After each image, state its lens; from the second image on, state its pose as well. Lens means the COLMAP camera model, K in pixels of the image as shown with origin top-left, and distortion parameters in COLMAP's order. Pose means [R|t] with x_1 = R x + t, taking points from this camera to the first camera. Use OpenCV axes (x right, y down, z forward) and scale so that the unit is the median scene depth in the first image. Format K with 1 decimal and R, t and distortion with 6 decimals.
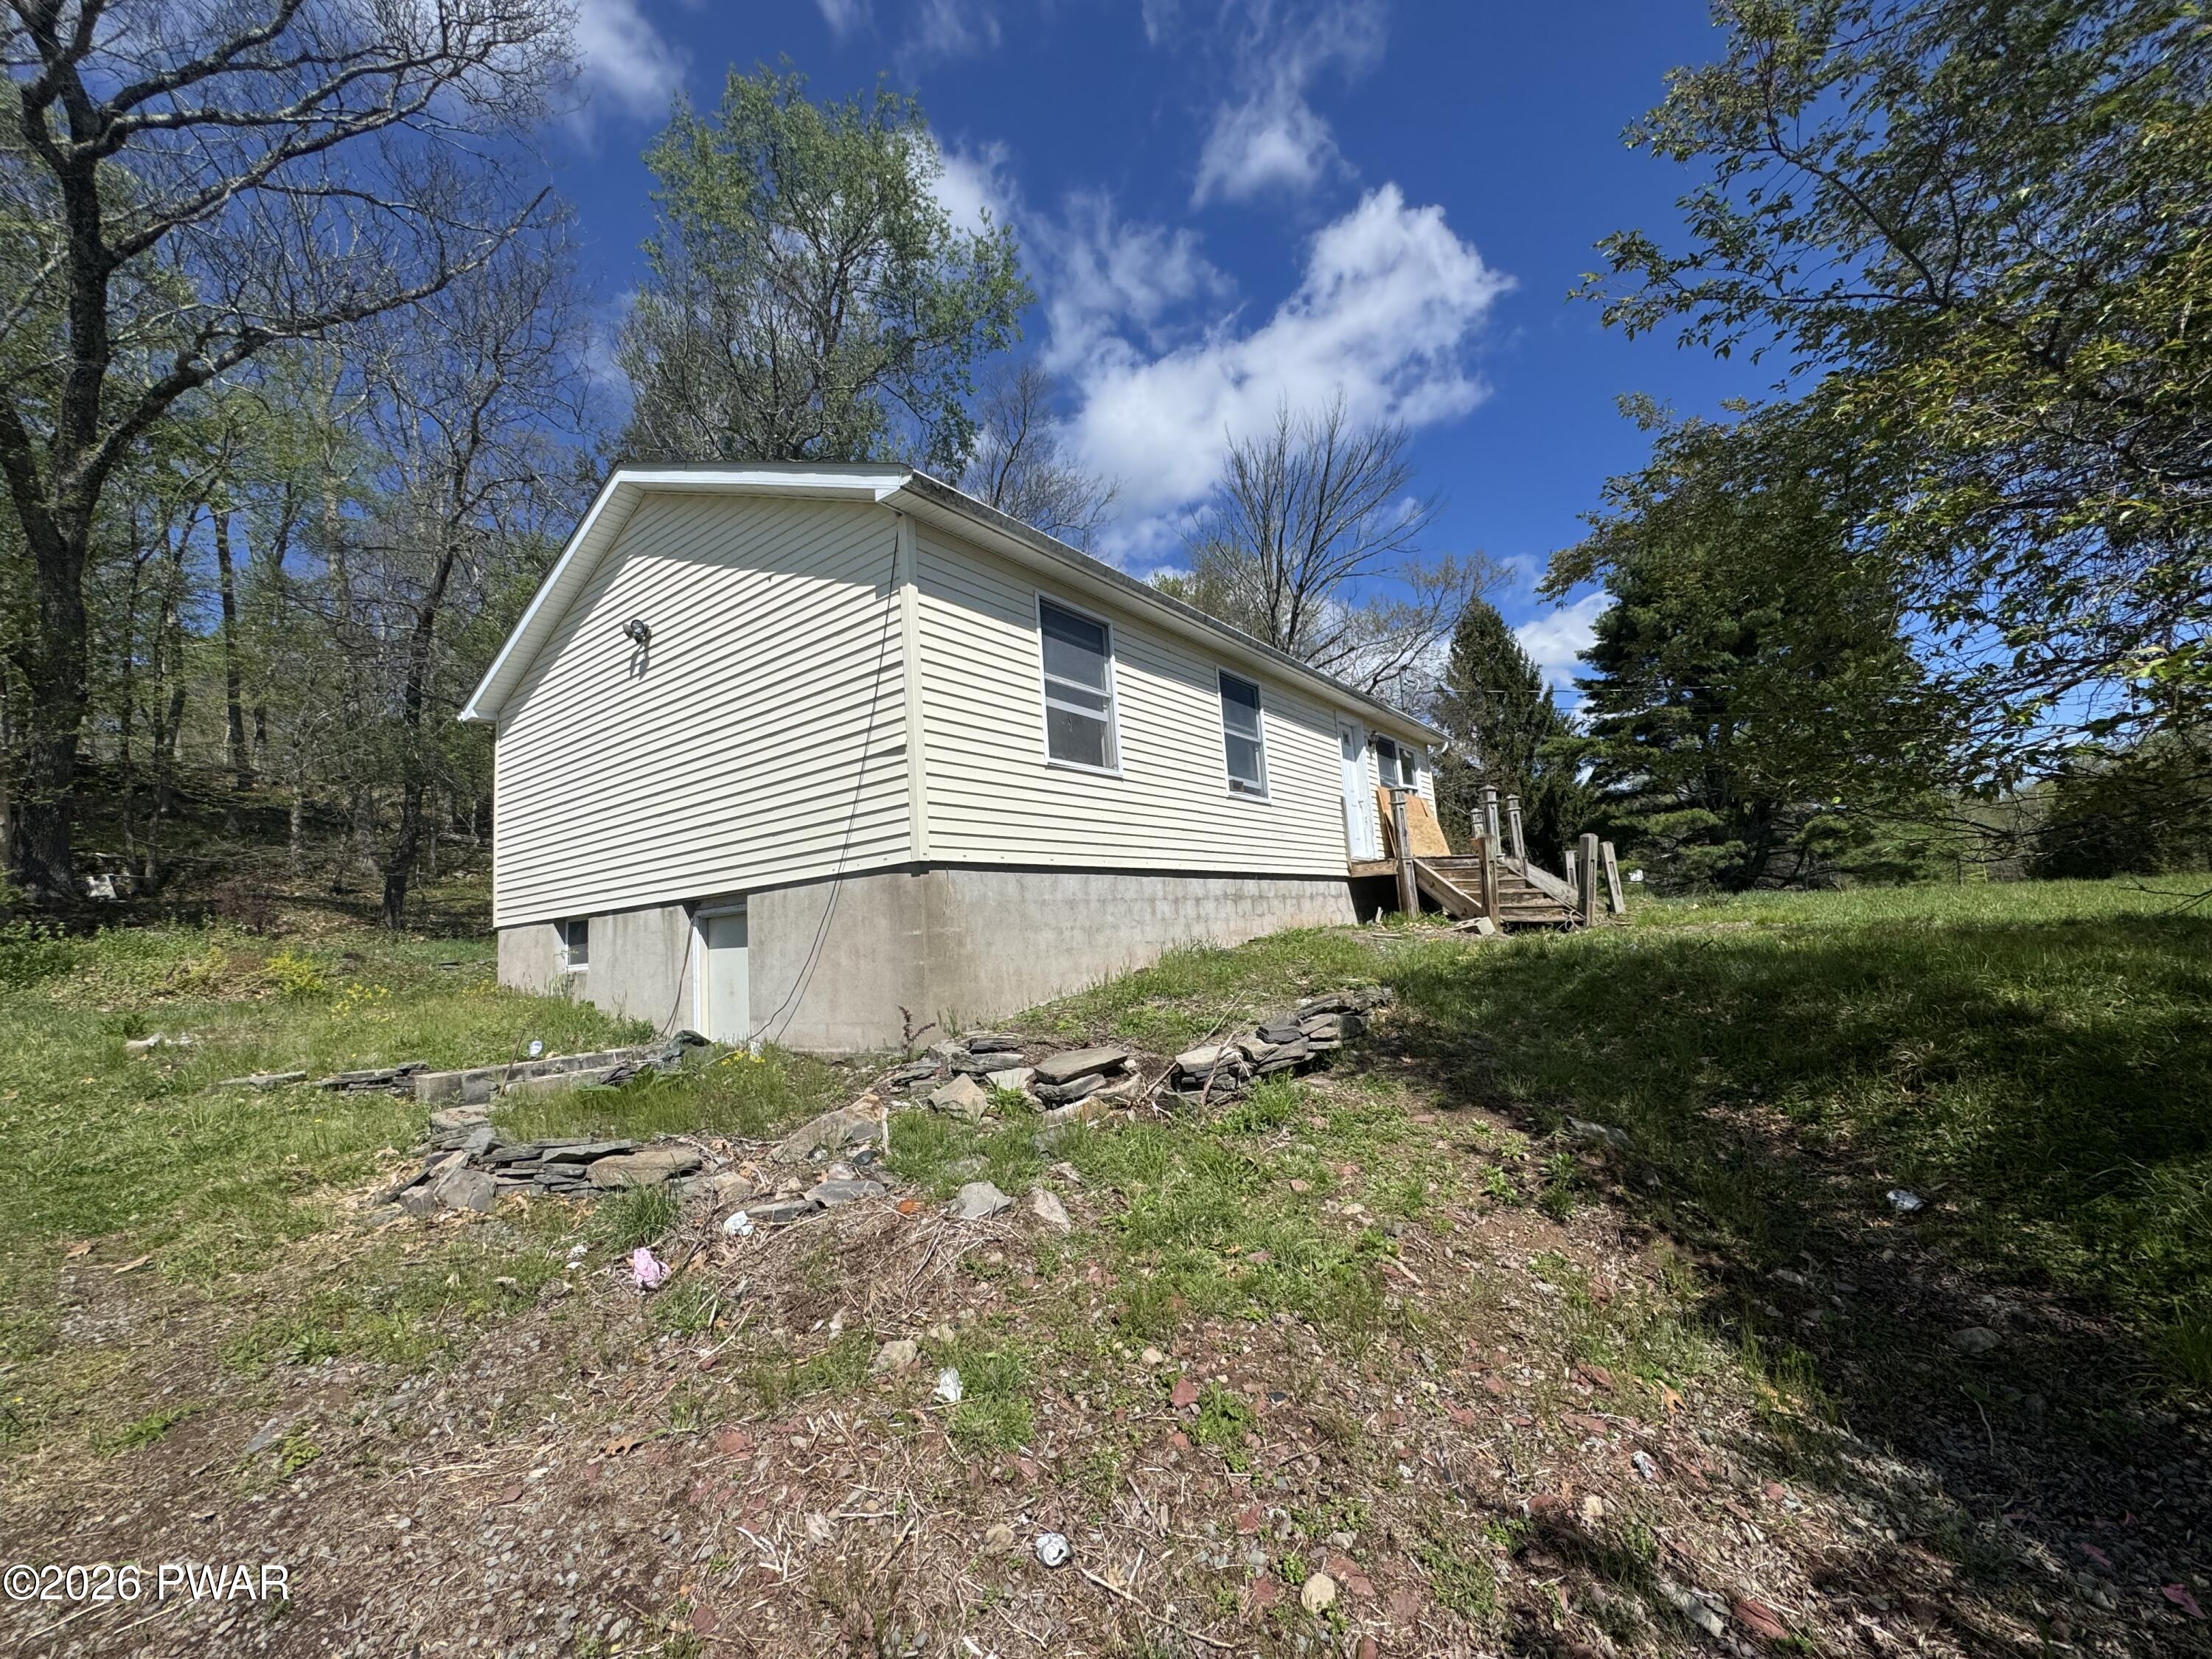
lens RADIAL K [[877.6, 0, 1110.0], [0, 877.6, 830.9], [0, 0, 1]] dist [-0.000893, -0.000198]
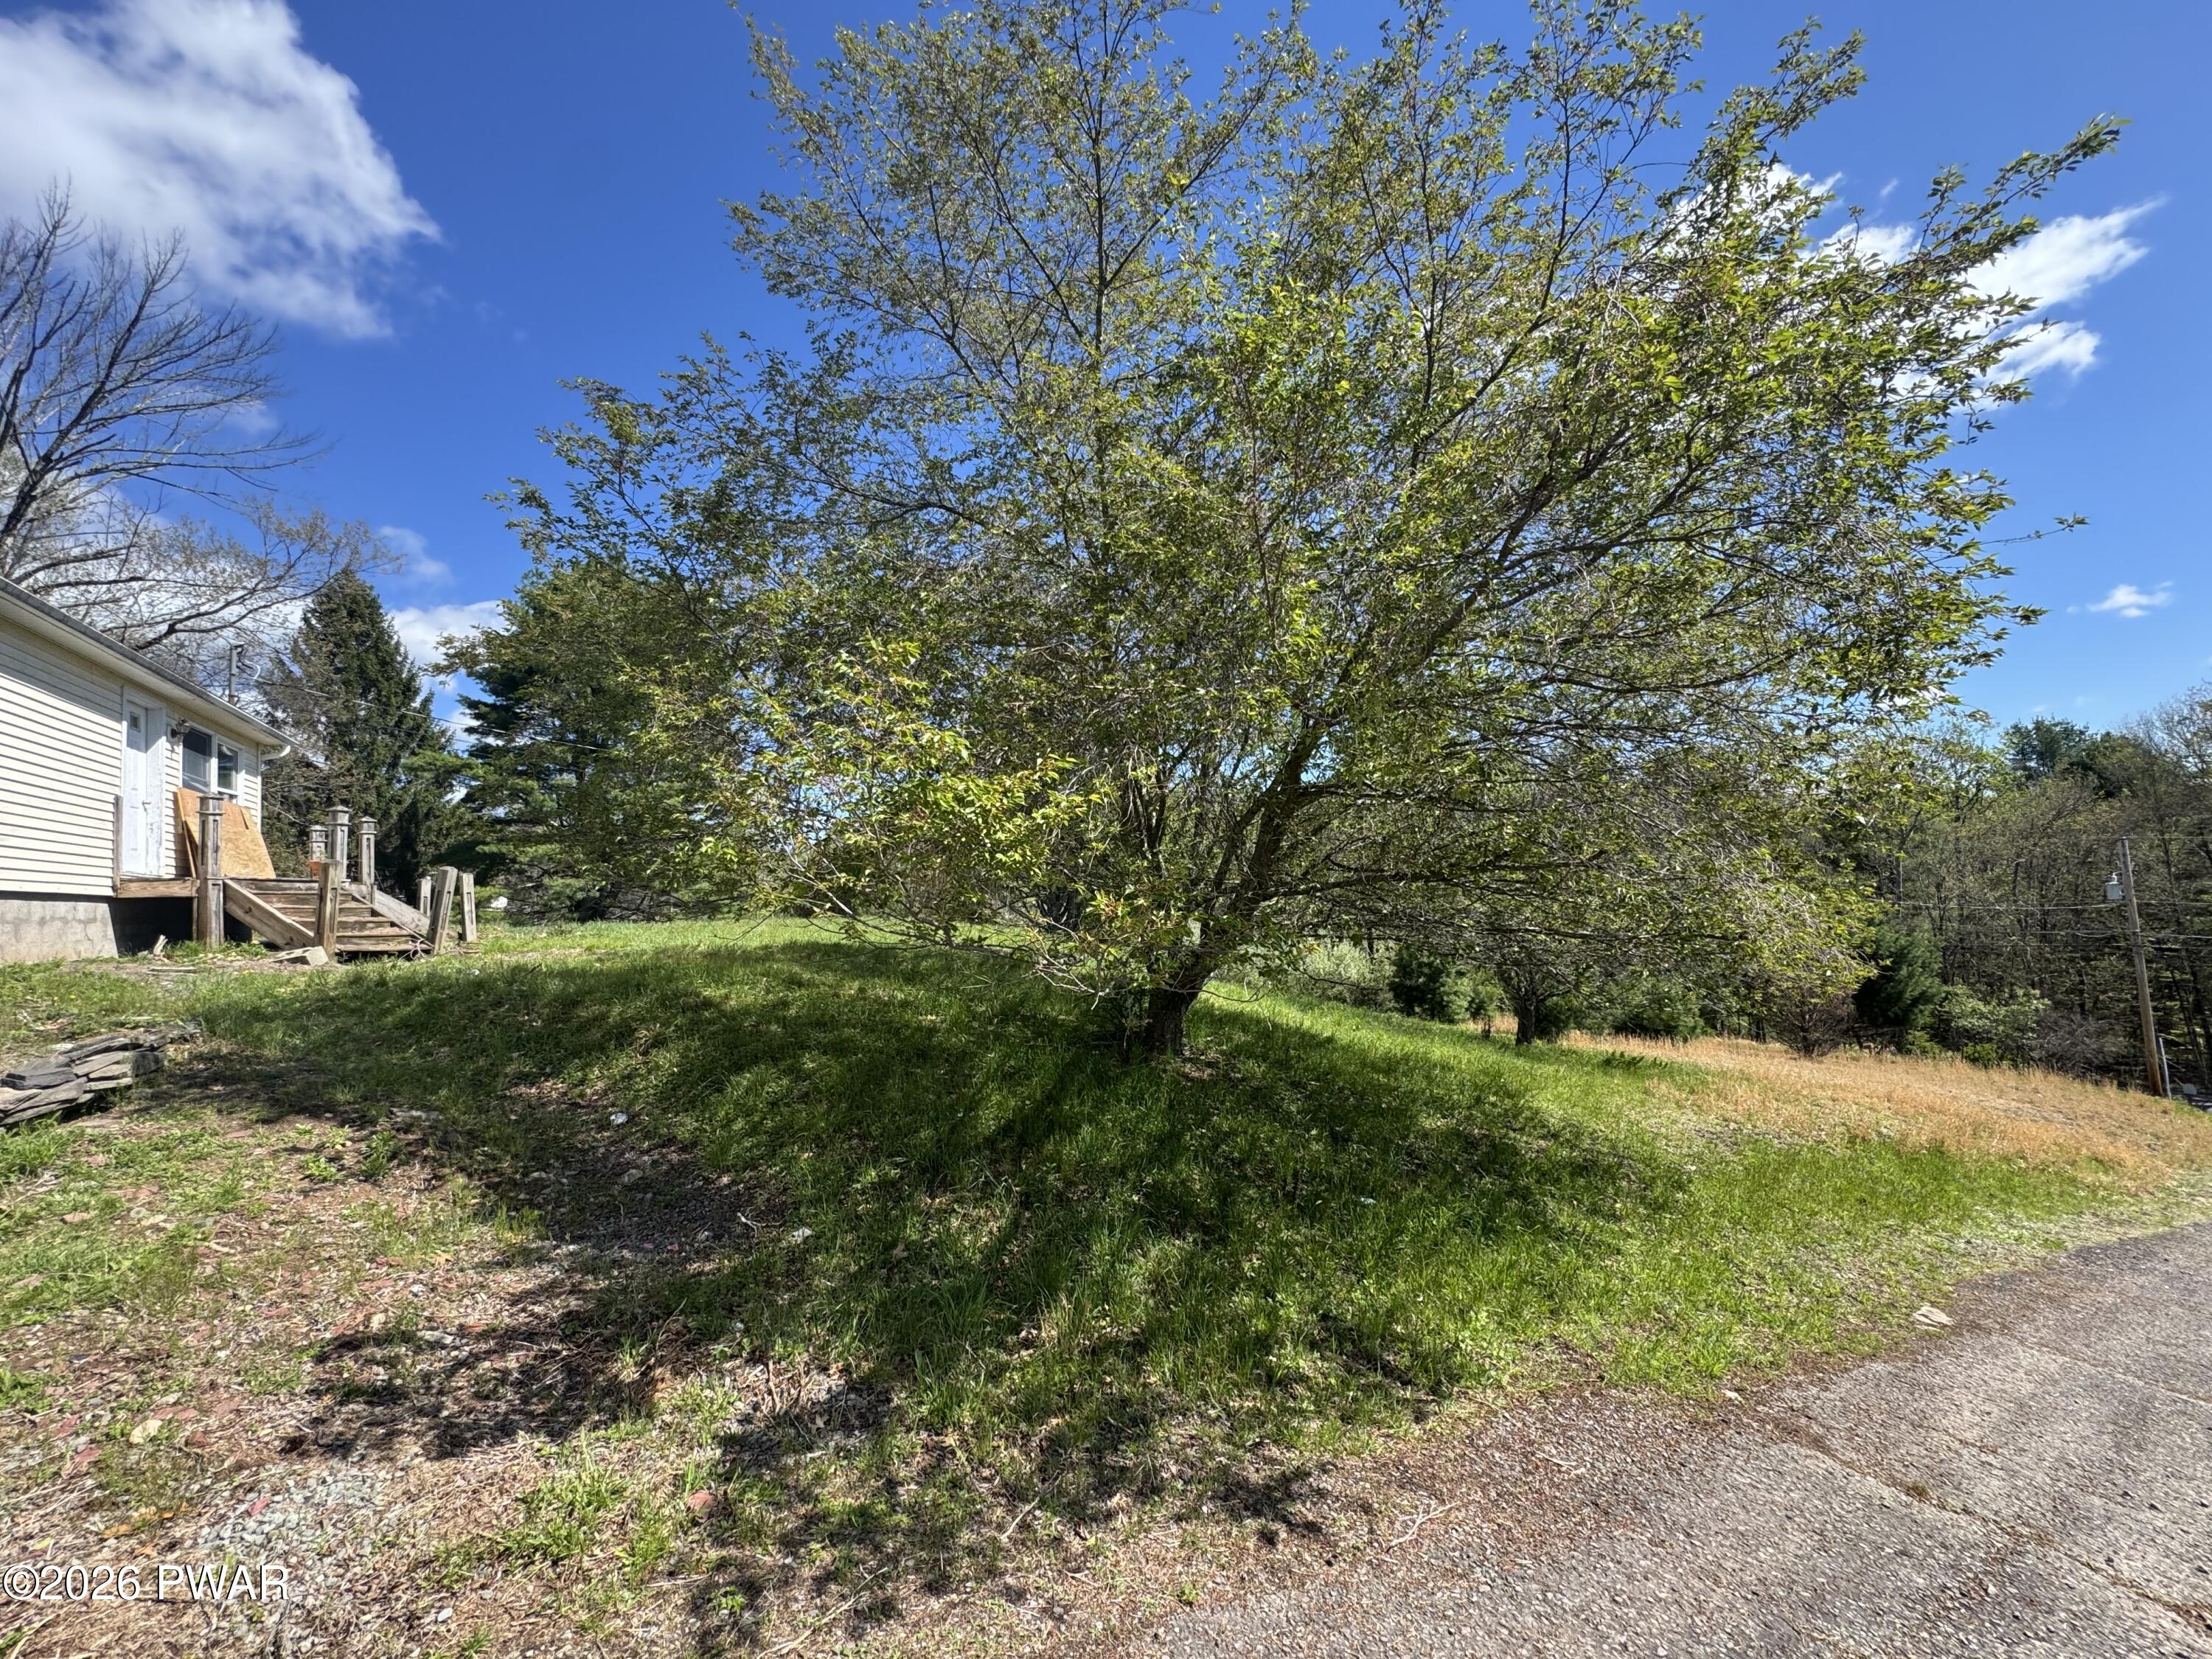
lens RADIAL K [[877.6, 0, 1110.0], [0, 877.6, 830.9], [0, 0, 1]] dist [-0.000893, -0.000198]
pose [[0.412276, 0.111974, 0.904152, -0.091877], [-0.085189, 0.992808, -0.084109, -0.019690], [-0.907068, -0.042347, 0.418850, -0.174013]]
